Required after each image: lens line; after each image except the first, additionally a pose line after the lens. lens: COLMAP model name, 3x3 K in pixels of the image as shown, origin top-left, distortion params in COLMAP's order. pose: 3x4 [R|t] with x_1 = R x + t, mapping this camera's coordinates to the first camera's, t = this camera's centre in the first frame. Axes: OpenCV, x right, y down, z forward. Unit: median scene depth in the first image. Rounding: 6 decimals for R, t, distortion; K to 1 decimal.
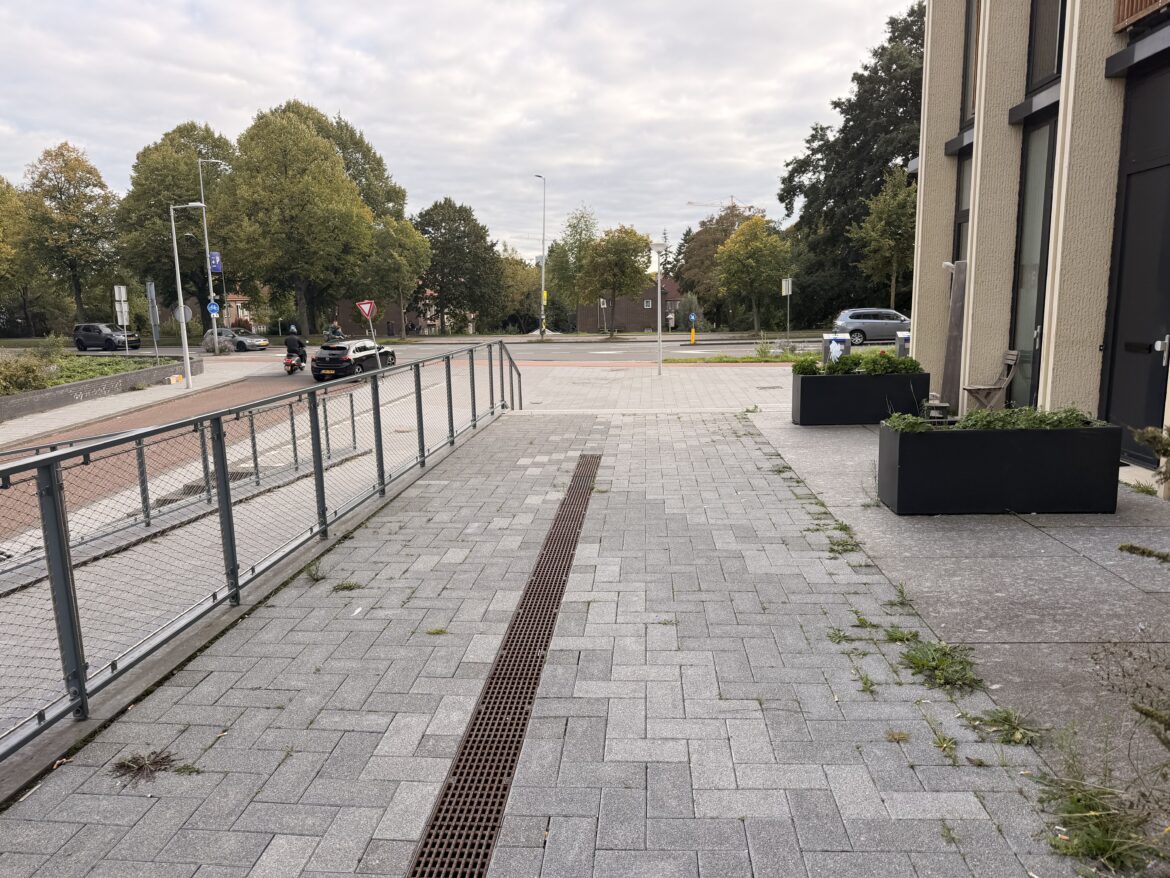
lens RADIAL K [[816.4, 0, 583.4], [0, 816.4, 442.6], [0, 0, 1]] dist [0.051822, -0.070727]
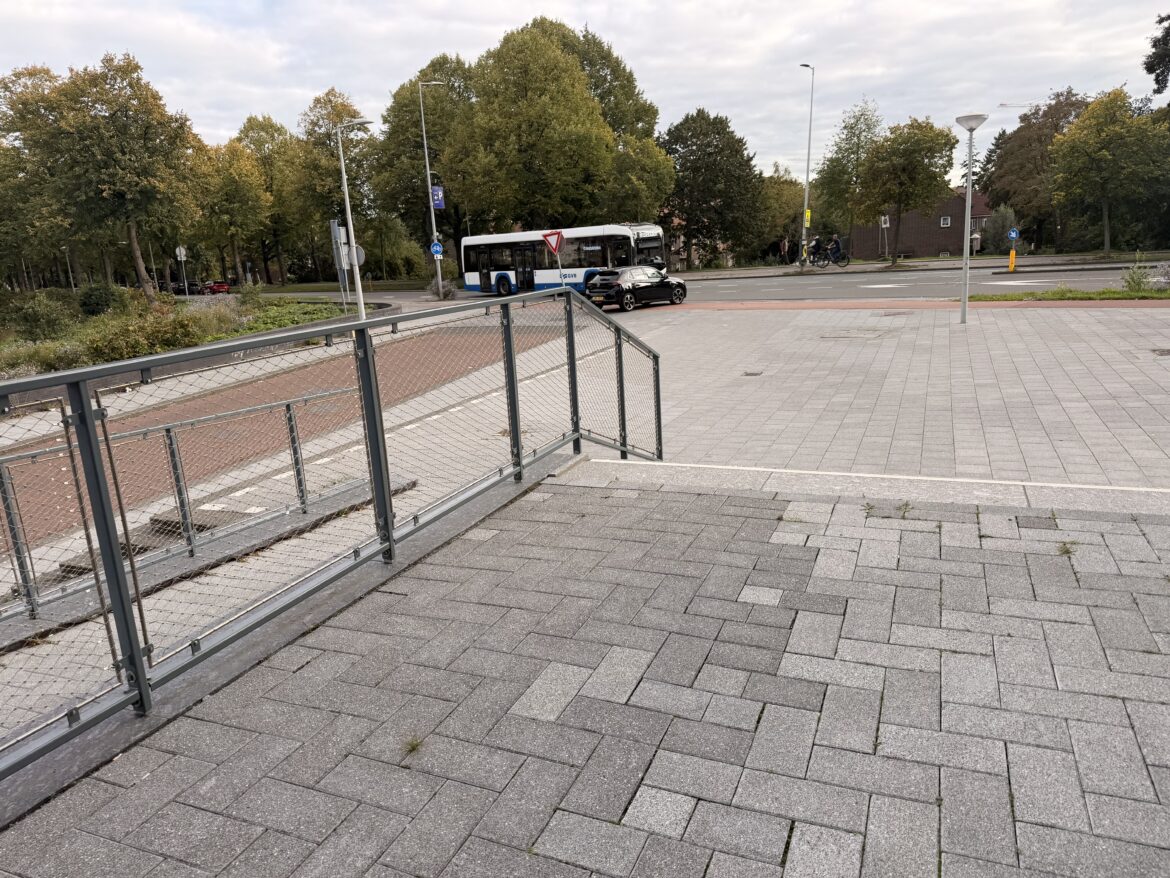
lens RADIAL K [[816.4, 0, 583.4], [0, 816.4, 442.6], [0, 0, 1]] dist [0.051822, -0.070727]
pose [[0.947358, 0.038630, -0.317838, 0.007849], [-0.013322, 0.996591, 0.081416, -0.015770], [0.319900, -0.072895, 0.944643, 0.116481]]
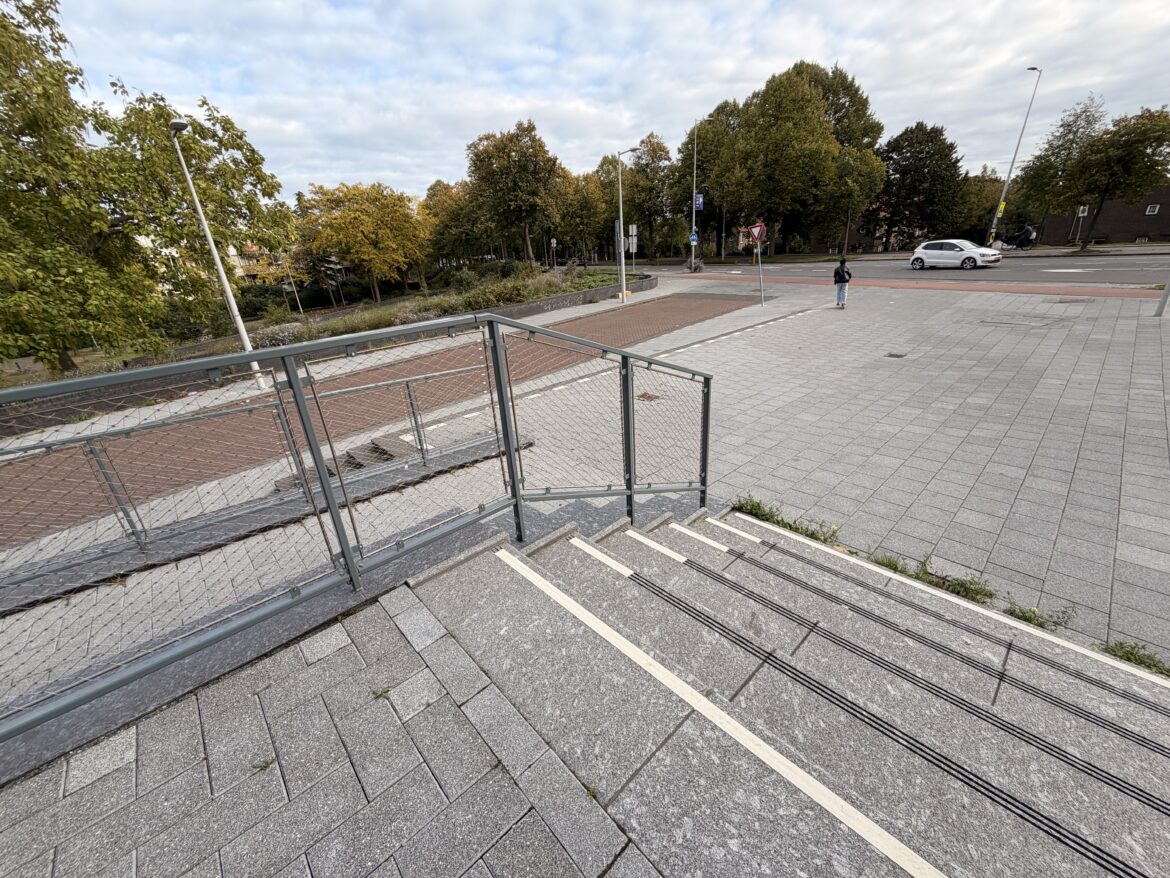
lens RADIAL K [[464.3, 0, 585.0], [0, 464.3, 439.0], [0, 0, 1]] dist [-0.000283, 0.000246]
pose [[0.730643, 0.232923, -0.641800, 0.008305], [-0.066289, 0.959769, 0.272855, -0.025396], [0.679534, -0.156816, 0.716689, 0.172066]]
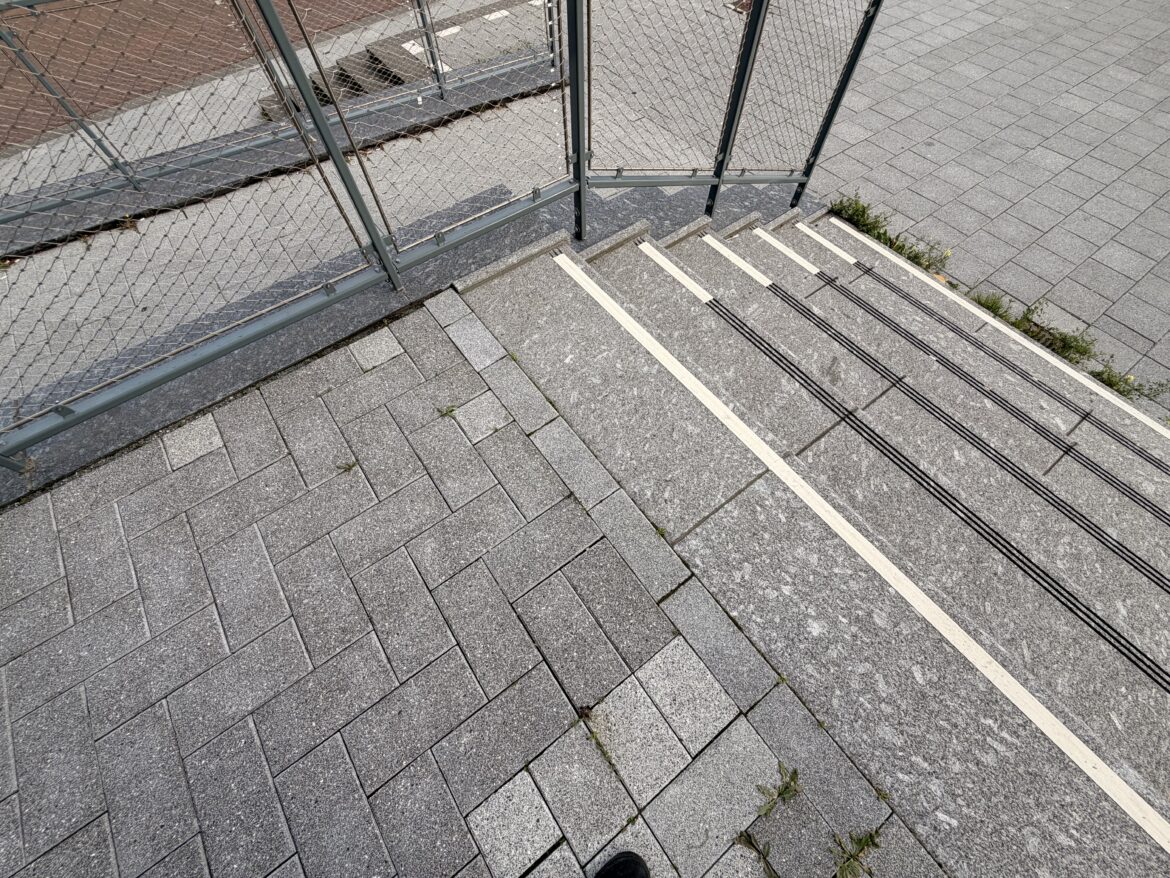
lens RADIAL K [[464.3, 0, 585.0], [0, 464.3, 439.0], [0, 0, 1]] dist [-0.000283, 0.000246]
pose [[0.655455, 0.664865, -0.358236, 0.002225], [-0.124702, 0.563104, 0.816923, -0.024692], [0.744868, -0.490784, 0.451999, 0.173987]]
